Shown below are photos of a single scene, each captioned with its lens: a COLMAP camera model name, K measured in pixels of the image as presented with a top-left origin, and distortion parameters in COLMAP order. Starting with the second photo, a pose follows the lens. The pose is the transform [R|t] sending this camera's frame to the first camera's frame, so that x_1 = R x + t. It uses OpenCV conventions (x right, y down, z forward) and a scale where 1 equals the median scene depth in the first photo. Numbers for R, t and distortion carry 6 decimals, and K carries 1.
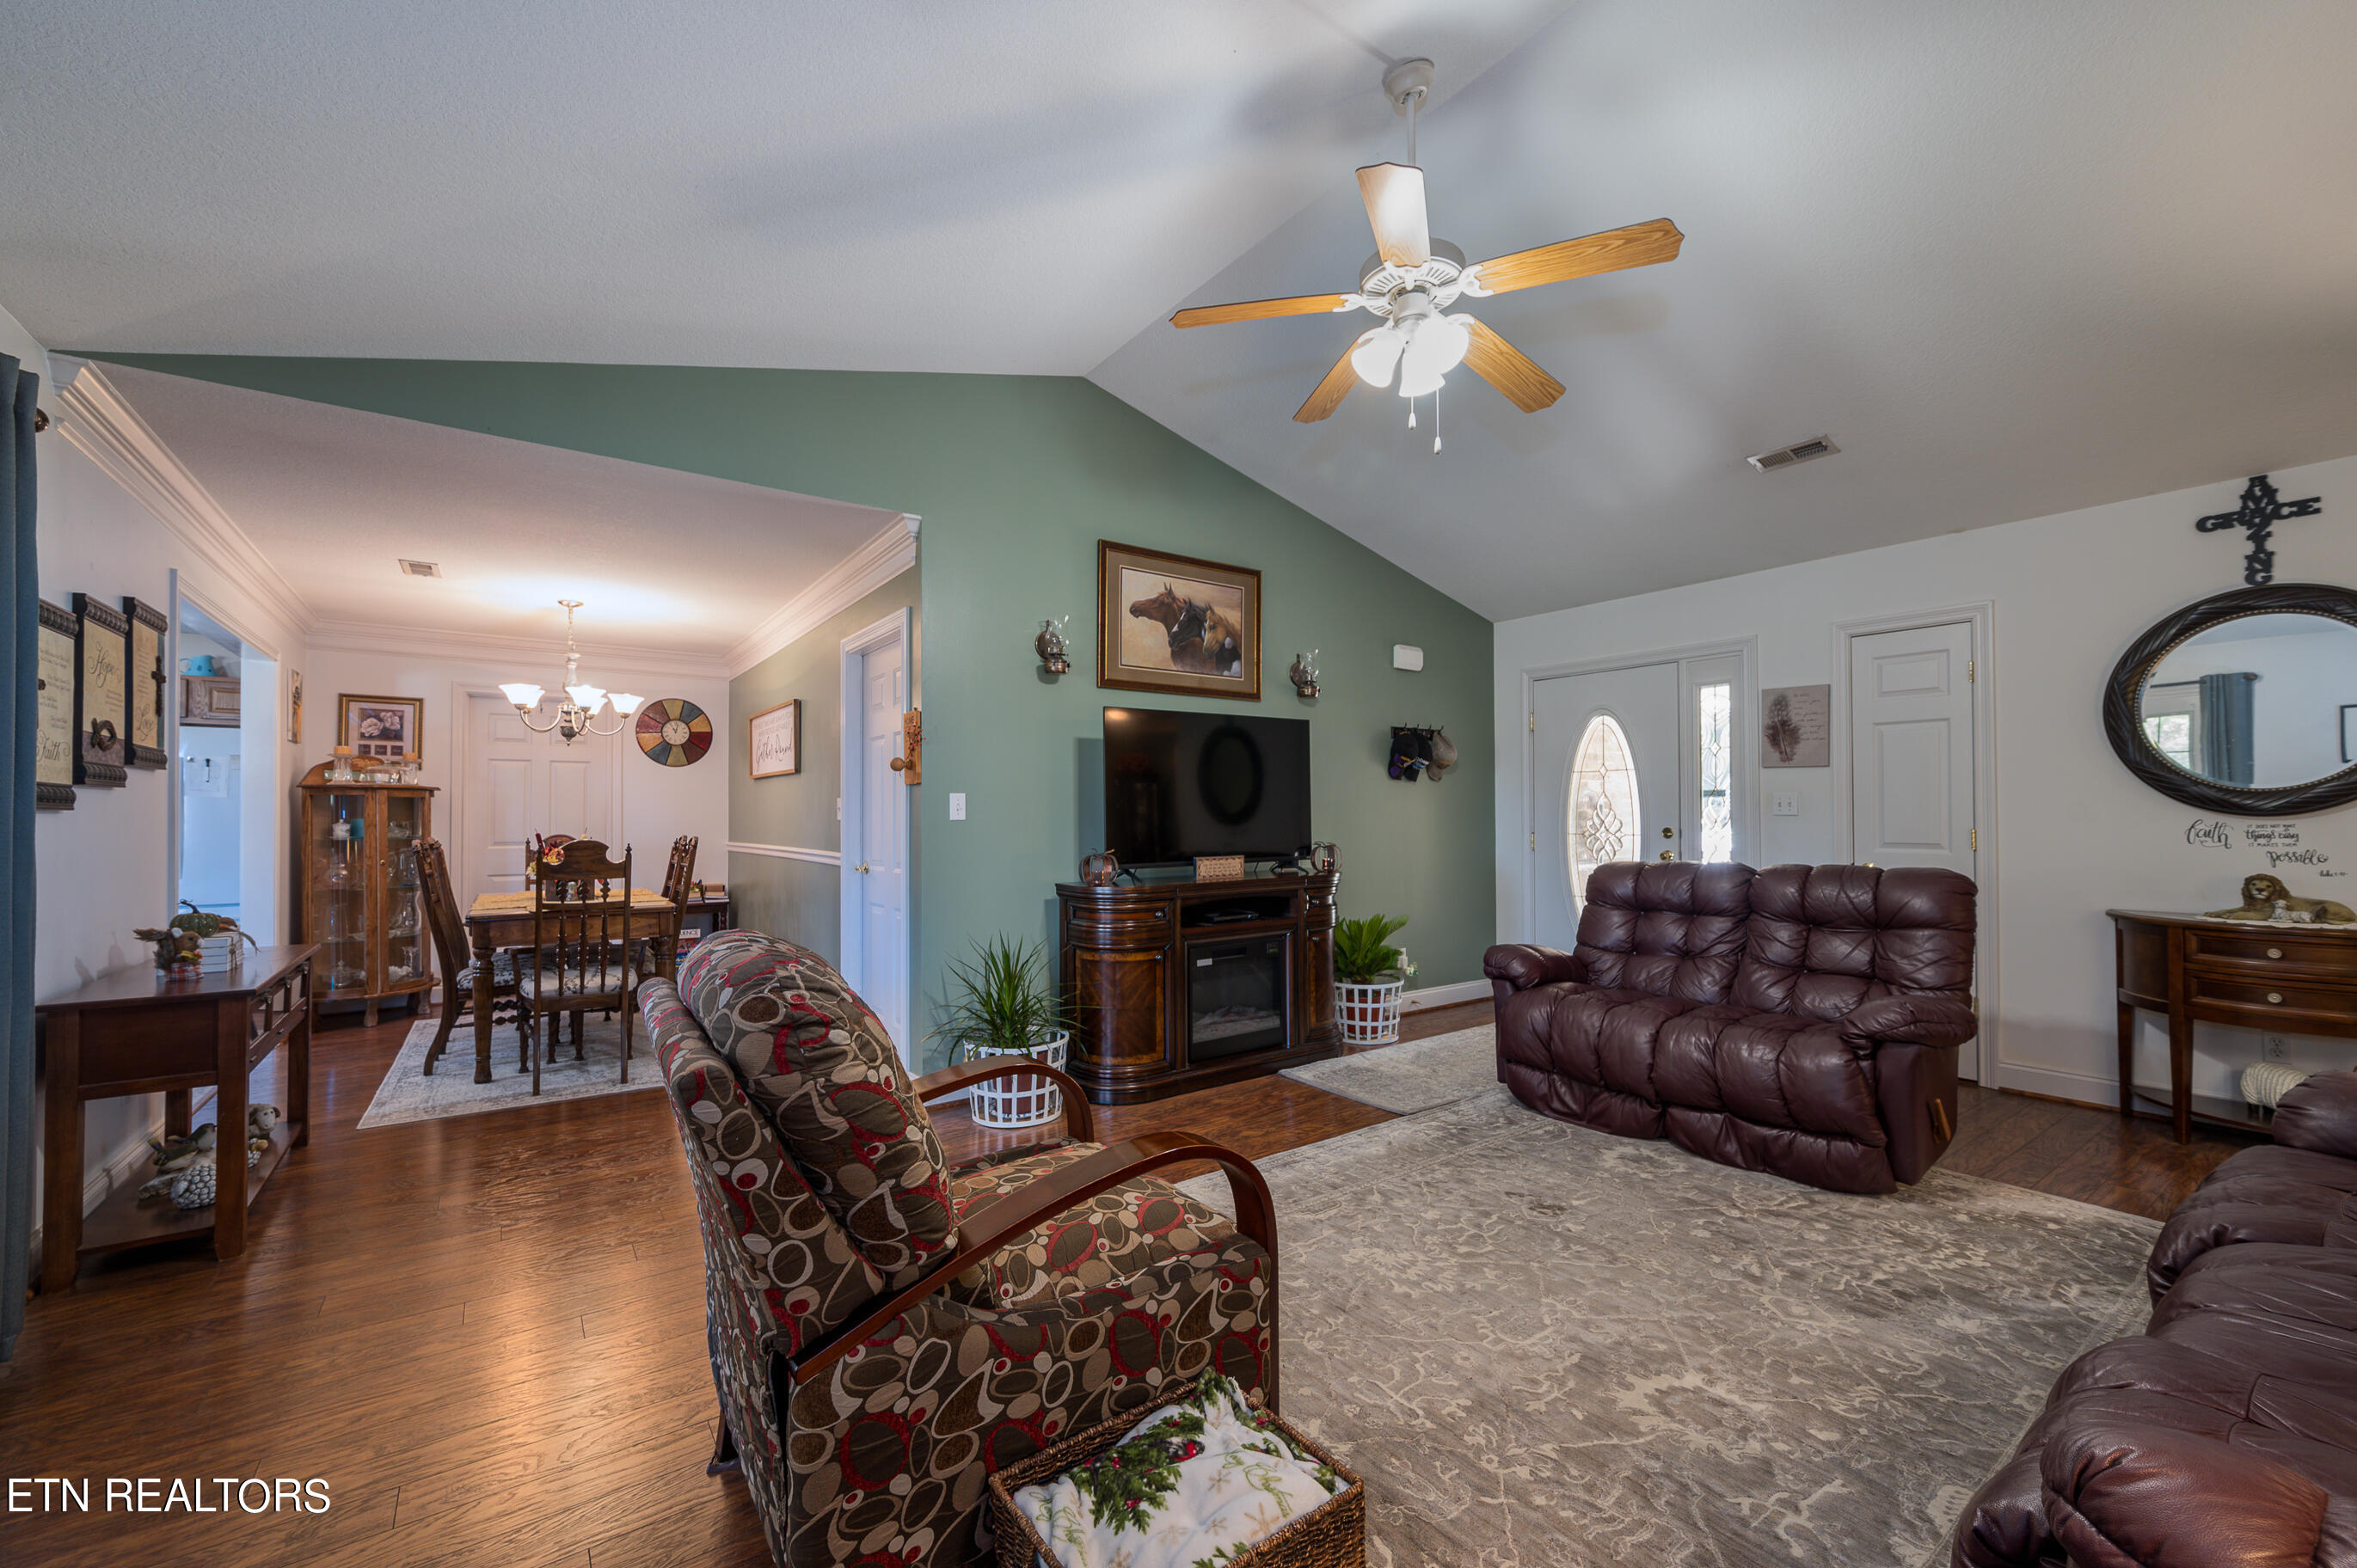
lens RADIAL K [[938.4, 0, 1192.9], [0, 938.4, 809.1], [0, 0, 1]] dist [-0.000880, 0.000141]
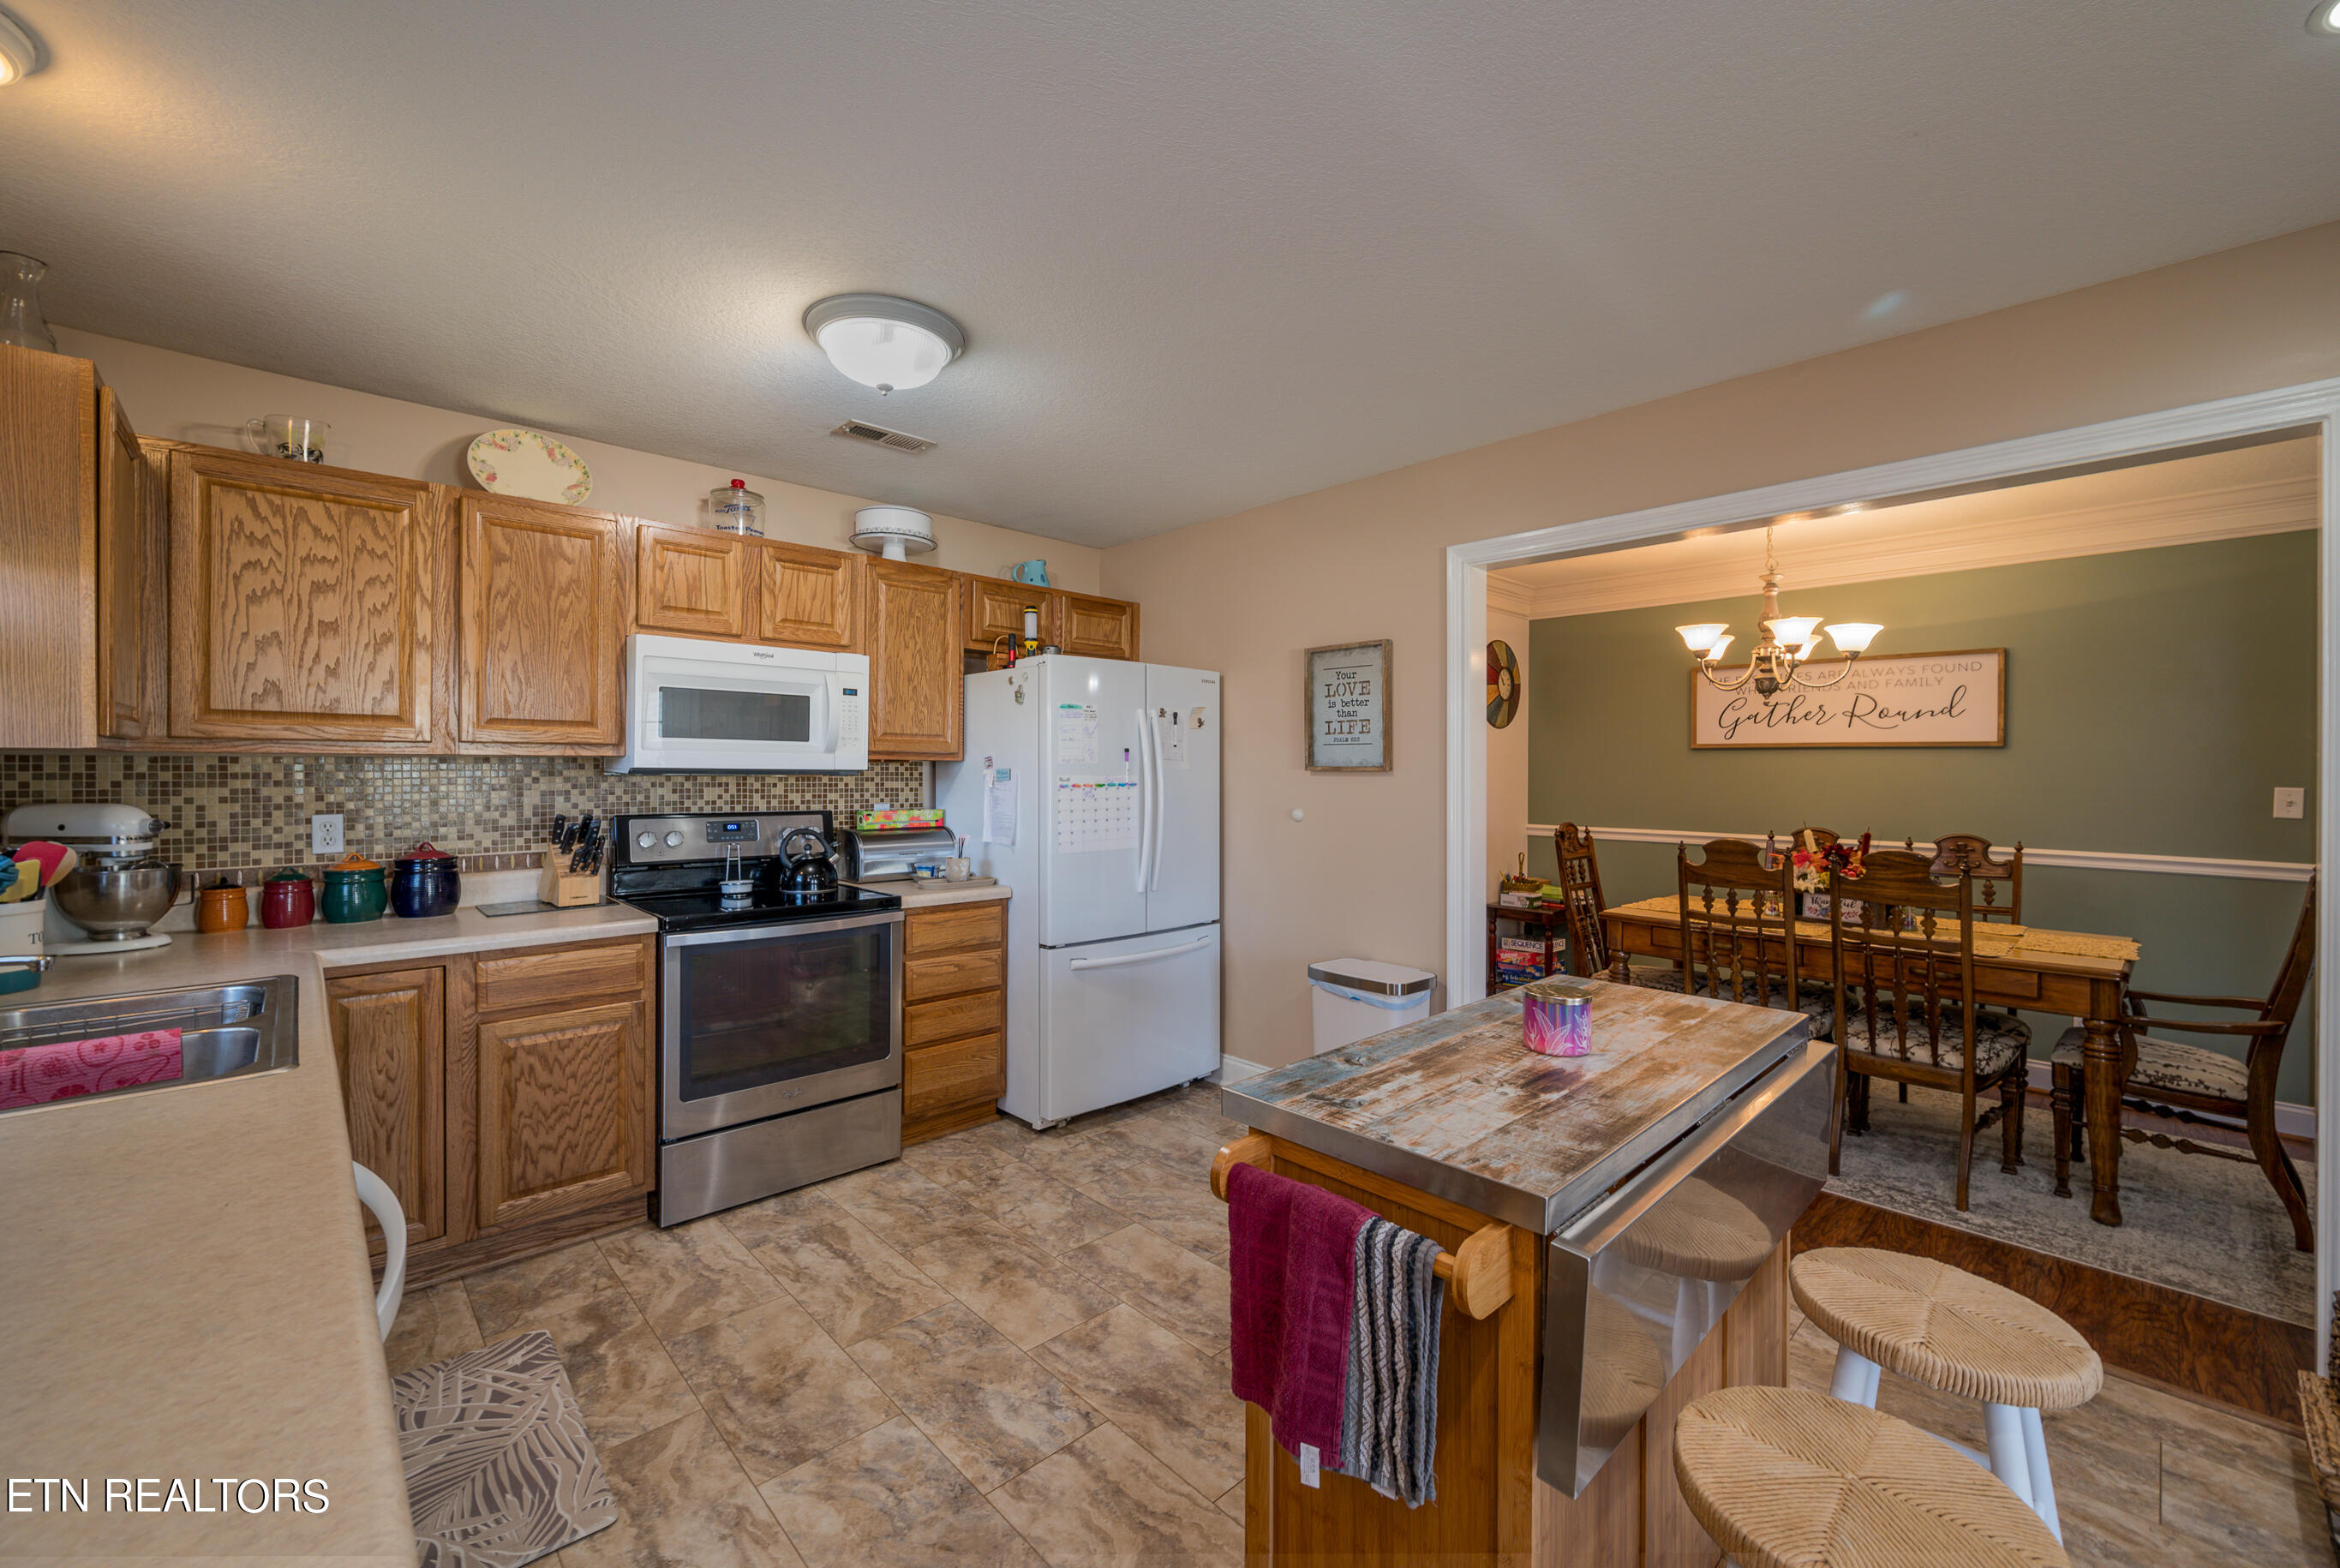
lens RADIAL K [[861.4, 0, 1263.2], [0, 861.4, 772.5], [0, 0, 1]] dist [-0.000765, -0.000099]
pose [[0.994157, 0.011634, 0.107314, -1.087529], [-0.012628, 0.999883, 0.008581, -0.016962], [-0.107202, -0.009886, 0.994188, 0.378248]]
